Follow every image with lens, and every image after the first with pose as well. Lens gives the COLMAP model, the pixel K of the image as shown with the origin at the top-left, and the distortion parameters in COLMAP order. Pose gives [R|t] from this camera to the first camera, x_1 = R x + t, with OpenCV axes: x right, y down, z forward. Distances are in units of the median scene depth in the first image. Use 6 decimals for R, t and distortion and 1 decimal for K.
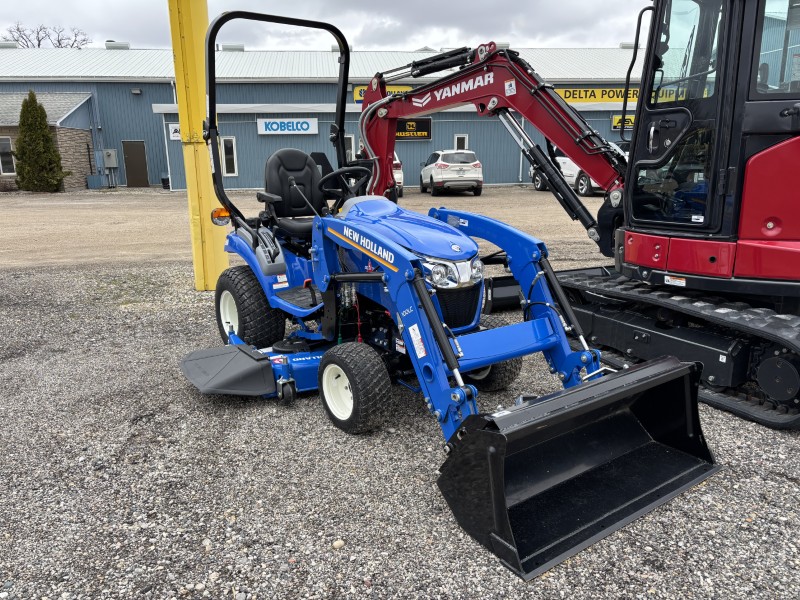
lens RADIAL K [[604.3, 0, 397.7], [0, 604.3, 299.2], [0, 0, 1]] dist [0.051707, -0.048903]
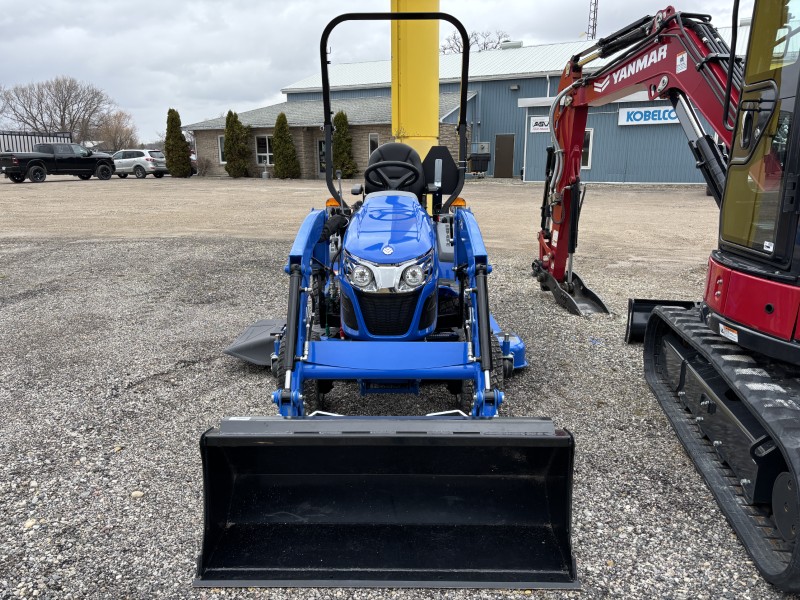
lens RADIAL K [[610.7, 0, 392.9], [0, 610.7, 303.3], [0, 0, 1]] dist [0.021785, 0.003005]
pose [[0.803739, 0.150107, -0.575736, 0.377424], [-0.140388, 0.988175, 0.061654, -0.036004], [0.578182, 0.031272, 0.815308, 0.141586]]
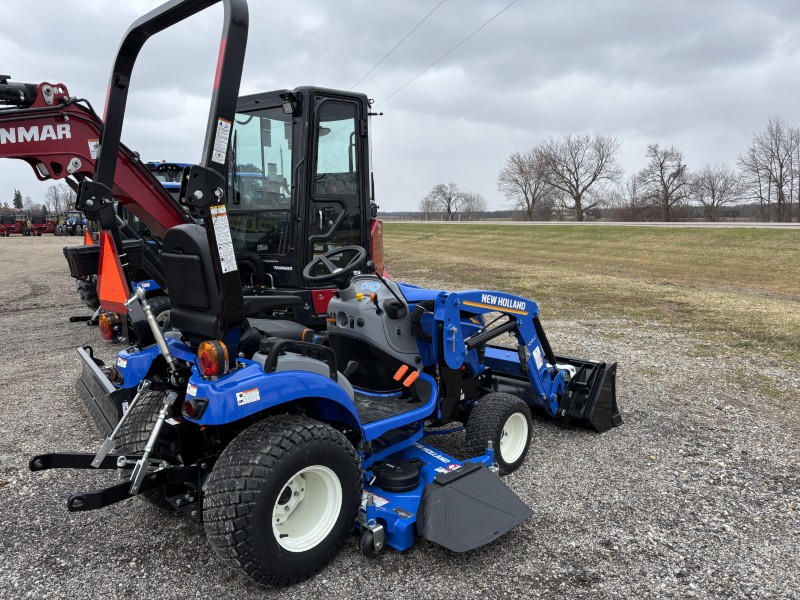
lens RADIAL K [[606.2, 0, 400.0], [0, 606.2, 300.0], [0, 0, 1]] dist [0.054987, -0.056404]
pose [[-0.172832, -0.117789, 0.977883, -0.664972], [0.234636, 0.959317, 0.157023, -0.185980], [-0.956595, 0.256585, -0.138163, 0.757643]]
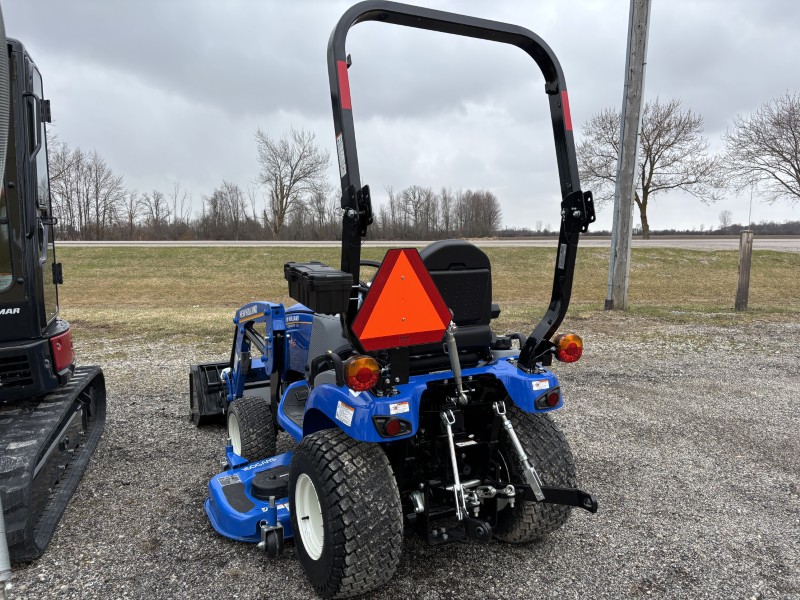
lens RADIAL K [[604.3, 0, 397.7], [0, 604.3, 299.2], [0, 0, 1]] dist [0.051707, -0.048903]
pose [[-0.992044, 0.001995, 0.125872, -0.165698], [0.044018, 0.942255, 0.331990, -0.323135], [-0.117941, 0.334889, -0.934847, 1.303448]]
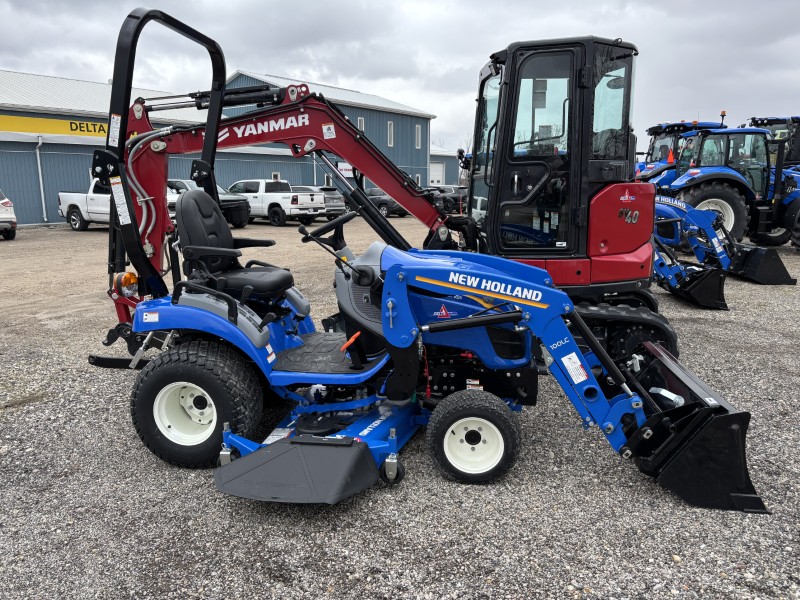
lens RADIAL K [[604.3, 0, 397.7], [0, 604.3, 299.2], [0, 0, 1]] dist [0.051707, -0.048903]
pose [[0.681724, -0.127362, 0.720438, -0.491257], [0.168493, 0.985592, 0.014798, -0.062716], [-0.711942, 0.111301, 0.693361, 0.233527]]
